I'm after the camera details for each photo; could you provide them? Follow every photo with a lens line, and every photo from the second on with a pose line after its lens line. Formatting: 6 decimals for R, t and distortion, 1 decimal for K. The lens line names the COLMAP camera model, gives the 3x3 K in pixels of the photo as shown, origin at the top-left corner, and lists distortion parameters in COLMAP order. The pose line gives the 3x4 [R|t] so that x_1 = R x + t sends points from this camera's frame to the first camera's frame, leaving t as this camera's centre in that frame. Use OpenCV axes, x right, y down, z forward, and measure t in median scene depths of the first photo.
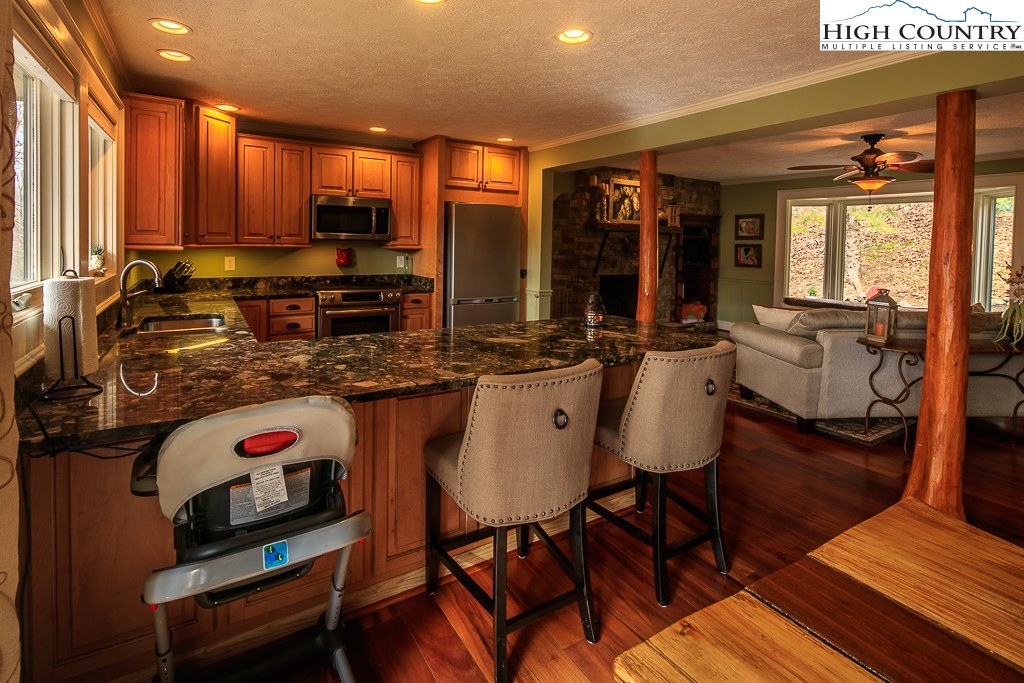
lens RADIAL K [[516.7, 0, 492.1], [0, 516.7, 253.3], [0, 0, 1]] dist [0.004240, -0.004162]
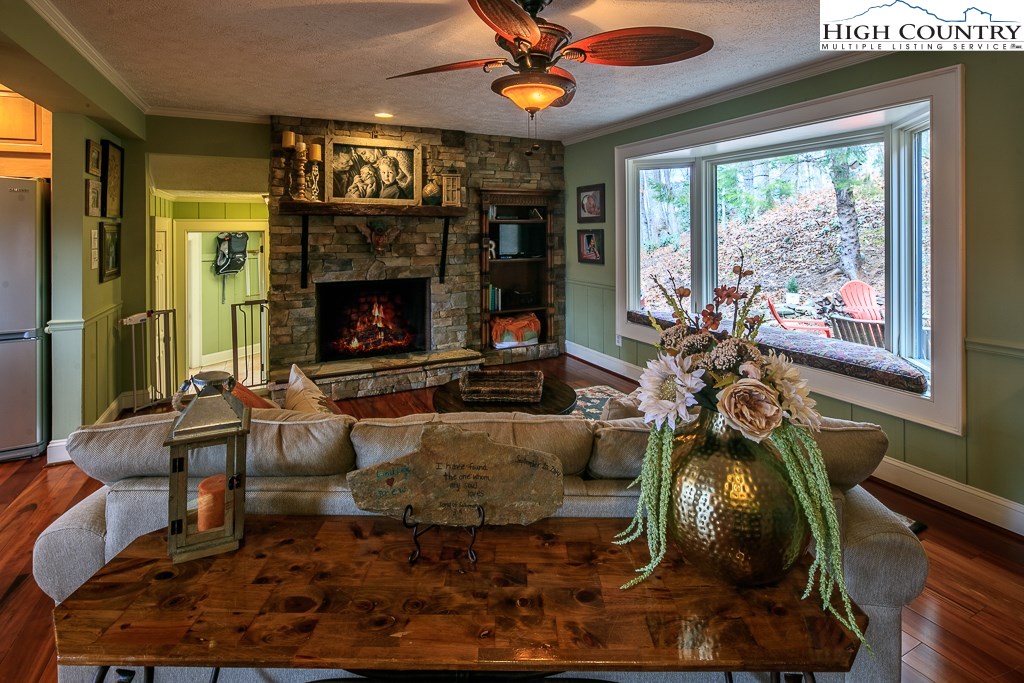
lens RADIAL K [[516.7, 0, 517.3], [0, 516.7, 227.8], [0, 0, 1]] dist [0.004240, -0.004162]
pose [[0.995670, -0.023904, -0.089837, 0.491258], [0.021625, 0.999421, -0.026261, -0.004407], [0.090413, 0.024205, 0.995610, 0.340928]]
